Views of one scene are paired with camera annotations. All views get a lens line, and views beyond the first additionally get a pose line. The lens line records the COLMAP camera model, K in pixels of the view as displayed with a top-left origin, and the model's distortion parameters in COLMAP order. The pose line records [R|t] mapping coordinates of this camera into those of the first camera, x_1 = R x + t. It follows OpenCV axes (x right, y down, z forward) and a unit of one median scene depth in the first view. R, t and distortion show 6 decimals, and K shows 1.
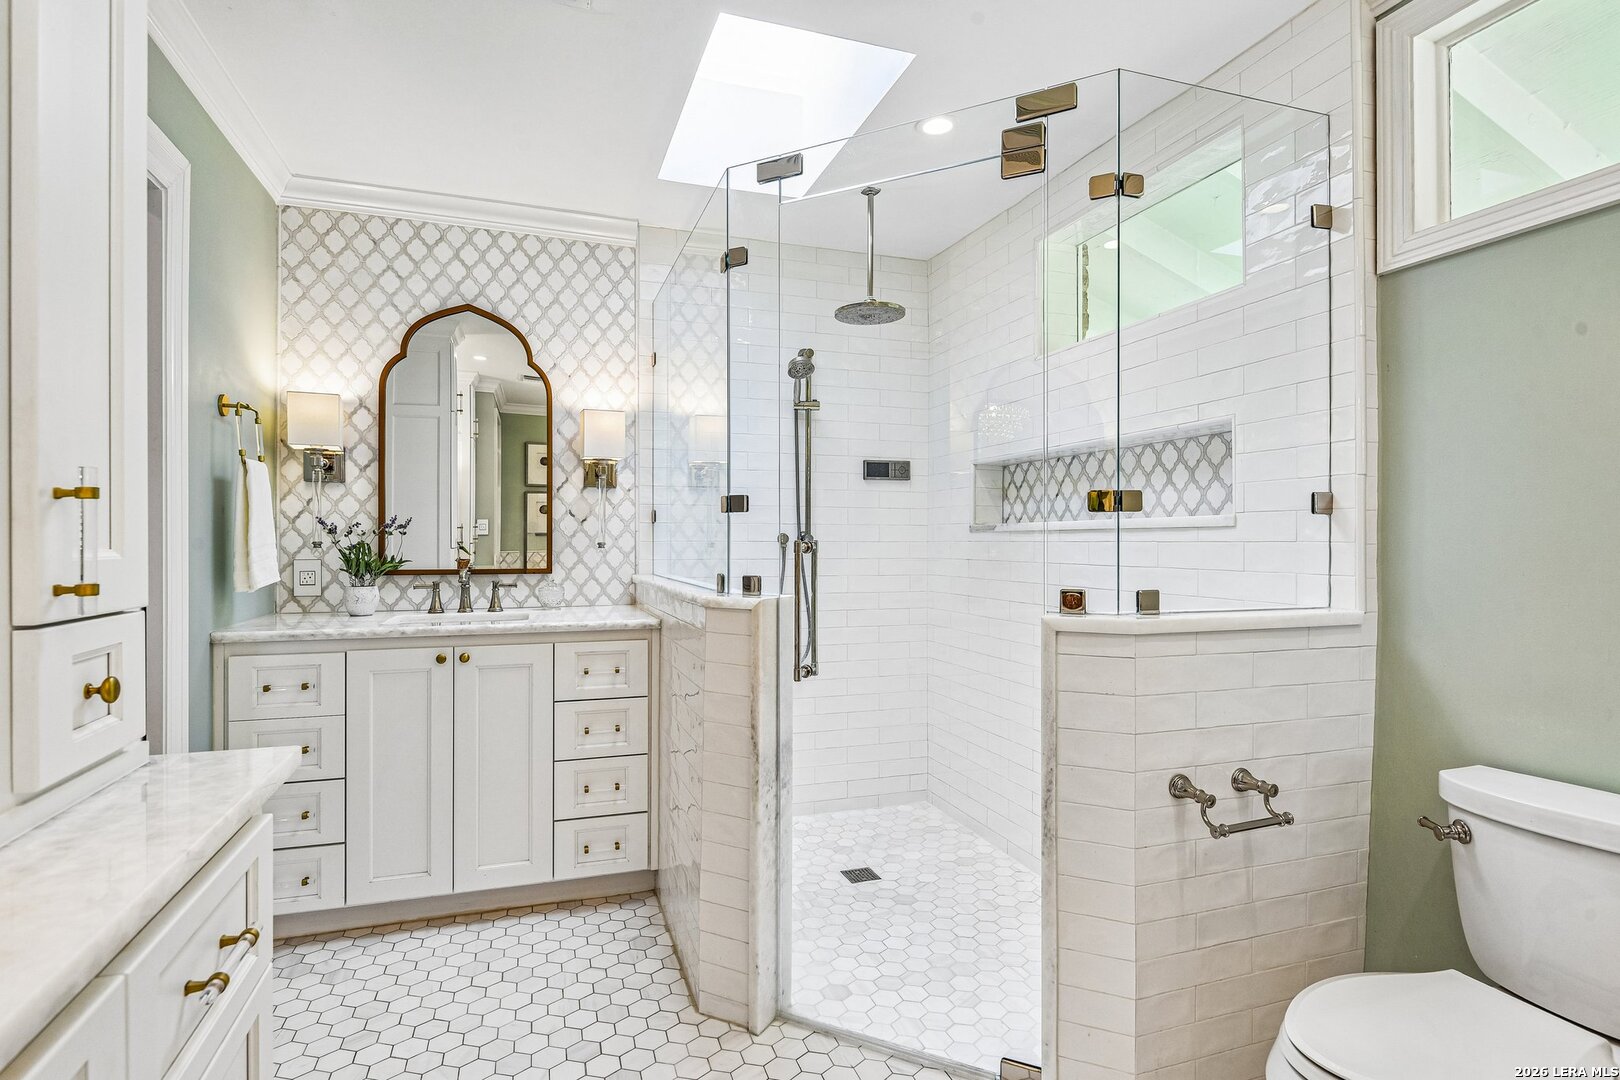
lens RADIAL K [[824.0, 0, 798.6], [0, 824.0, 534.6], [0, 0, 1]] dist [0.004299, 0.000150]
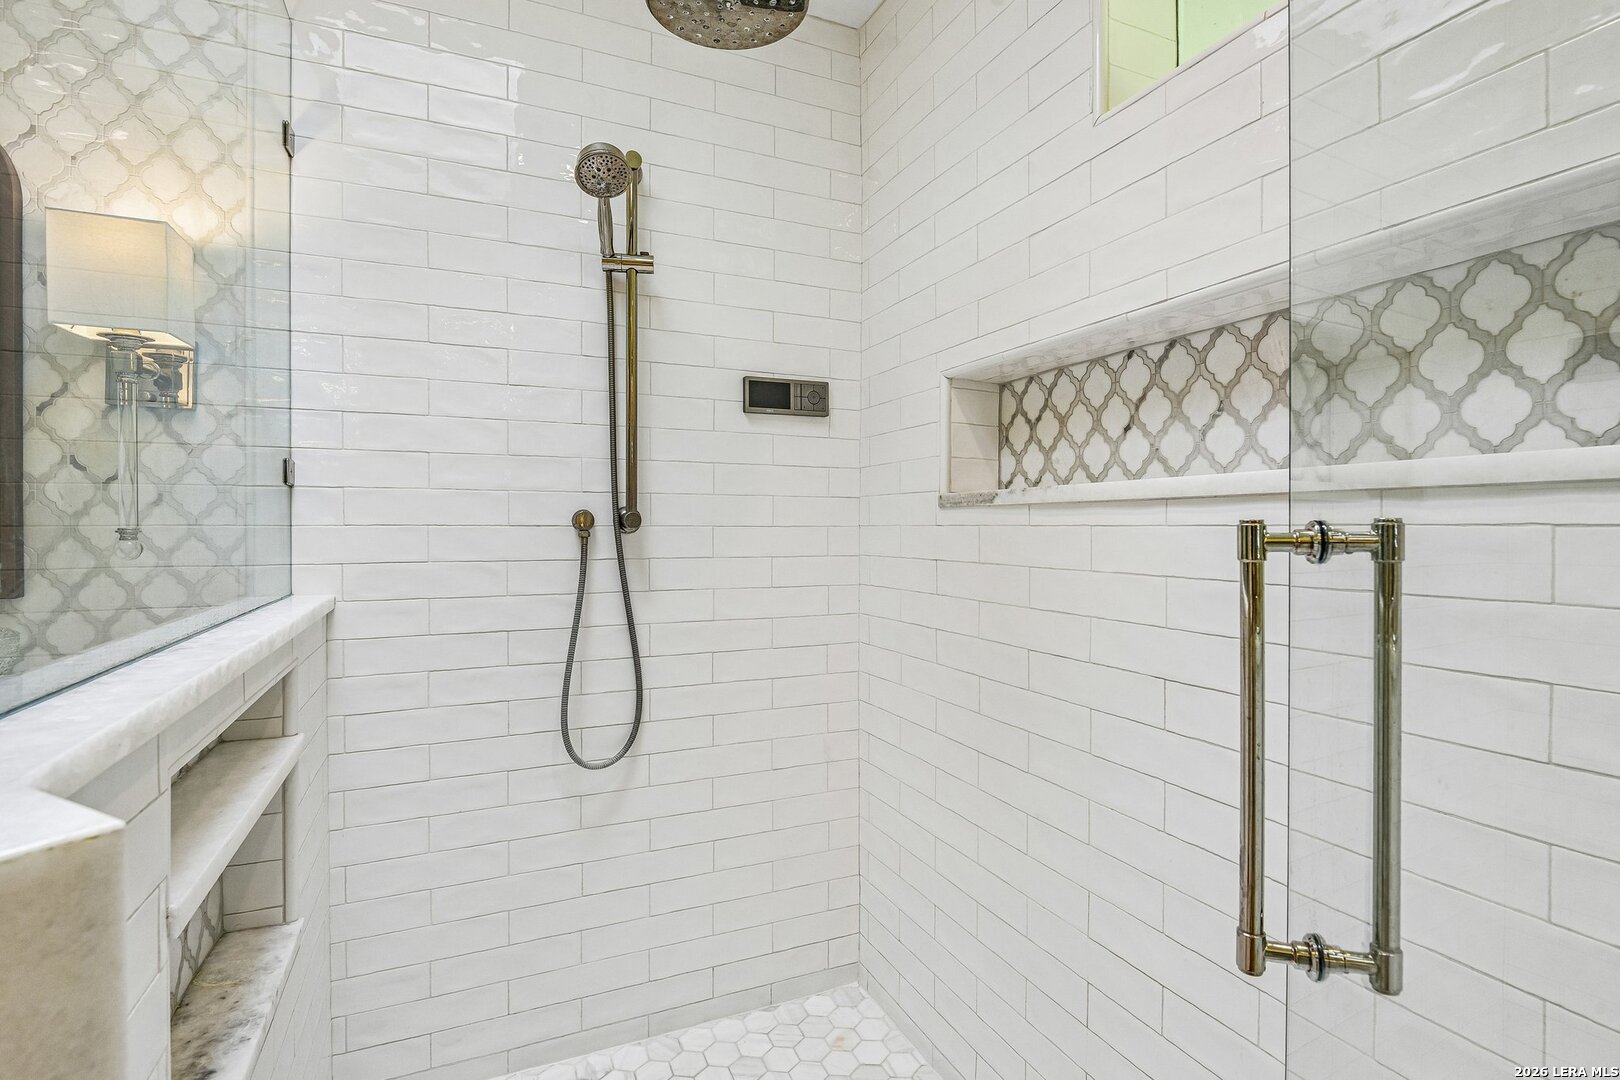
lens RADIAL K [[790.7, 0, 812.1], [0, 790.7, 534.5], [0, 0, 1]] dist [-0.003415, -0.002187]
pose [[0.994935, -0.001456, 0.100514, 0.077721], [0.000051, 0.999902, 0.013983, 0.007152], [-0.100525, -0.013908, 0.994837, 0.517144]]
